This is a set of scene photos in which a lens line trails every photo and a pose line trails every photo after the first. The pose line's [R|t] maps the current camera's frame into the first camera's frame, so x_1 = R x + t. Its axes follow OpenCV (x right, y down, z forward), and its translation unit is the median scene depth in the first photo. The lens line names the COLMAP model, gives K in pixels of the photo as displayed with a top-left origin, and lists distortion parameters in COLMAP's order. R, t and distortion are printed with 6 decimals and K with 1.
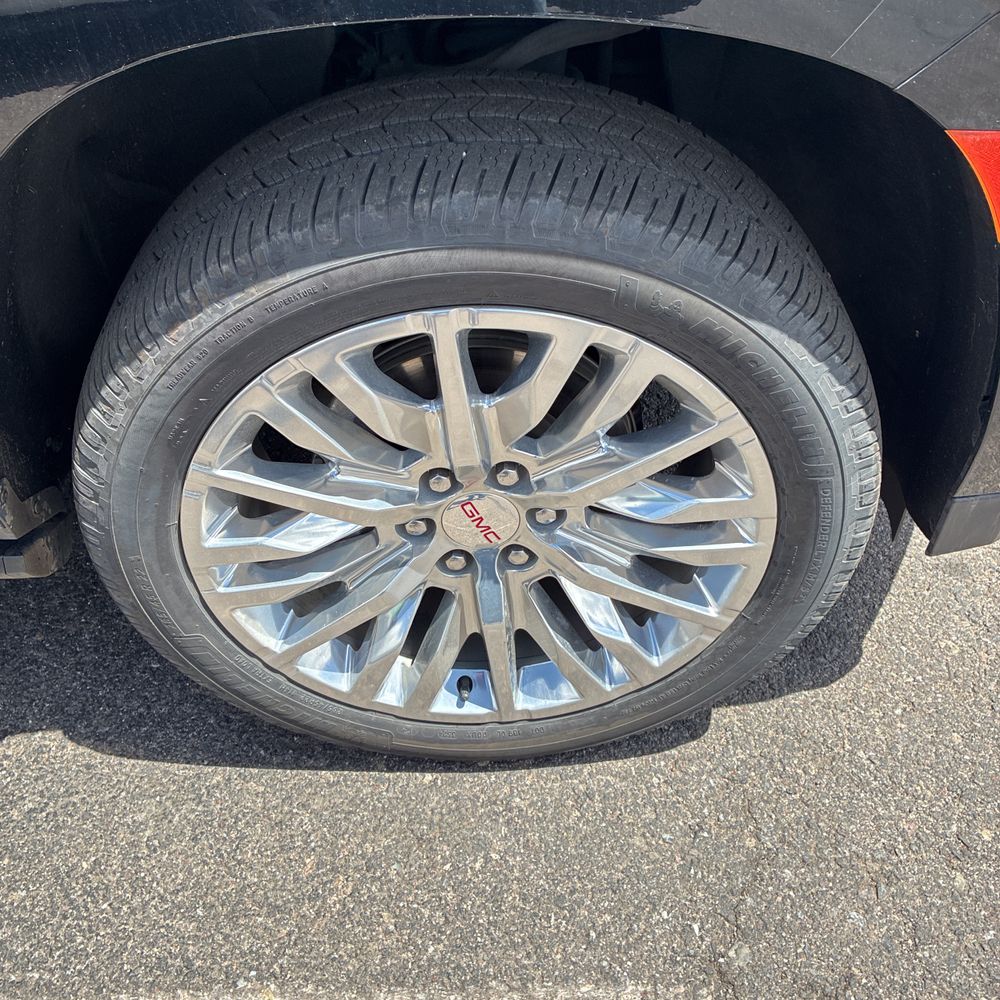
lens RADIAL K [[1017.8, 0, 483.5], [0, 1017.8, 499.2], [0, 0, 1]] dist [0.048670, -0.036437]
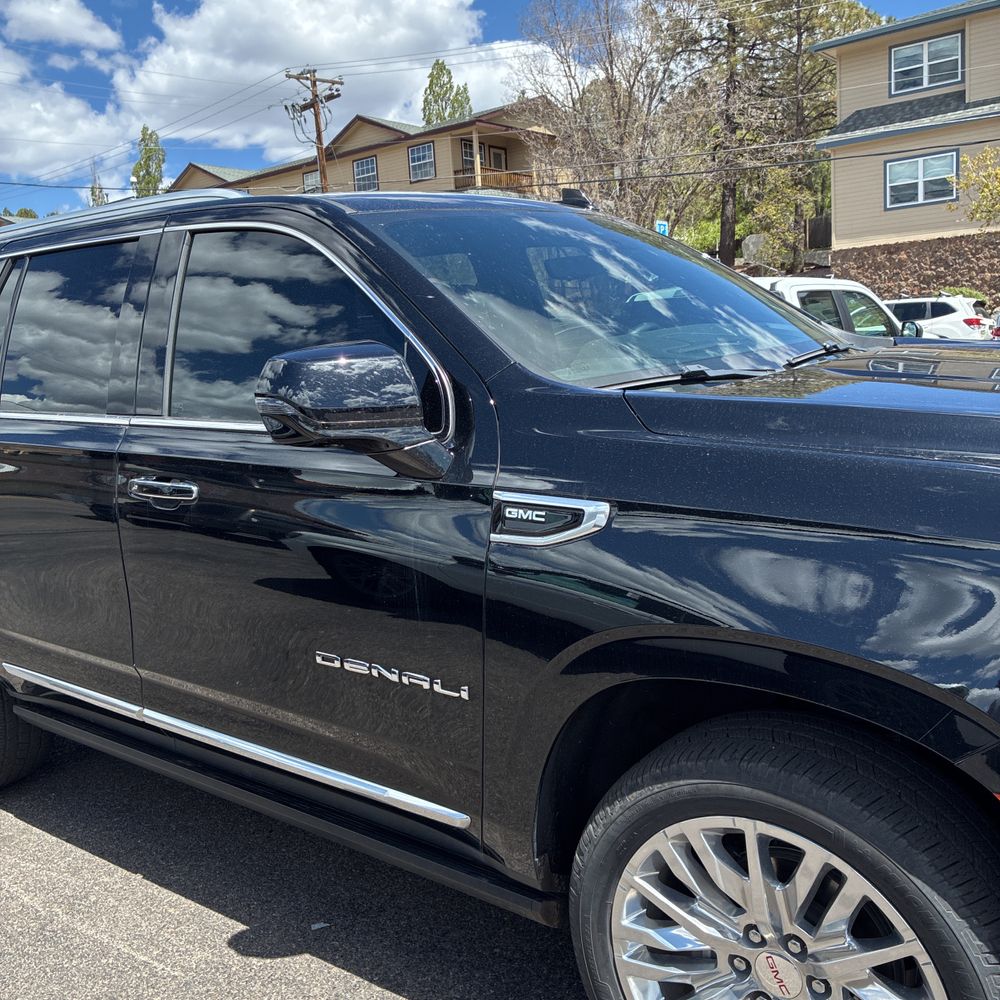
lens RADIAL K [[1017.8, 0, 483.5], [0, 1017.8, 499.2], [0, 0, 1]] dist [0.048670, -0.036437]
pose [[0.768660, 0.078299, -0.634847, 0.743054], [-0.411515, 0.820358, -0.397075, 0.293611], [0.489711, 0.566464, 0.662798, -0.884326]]
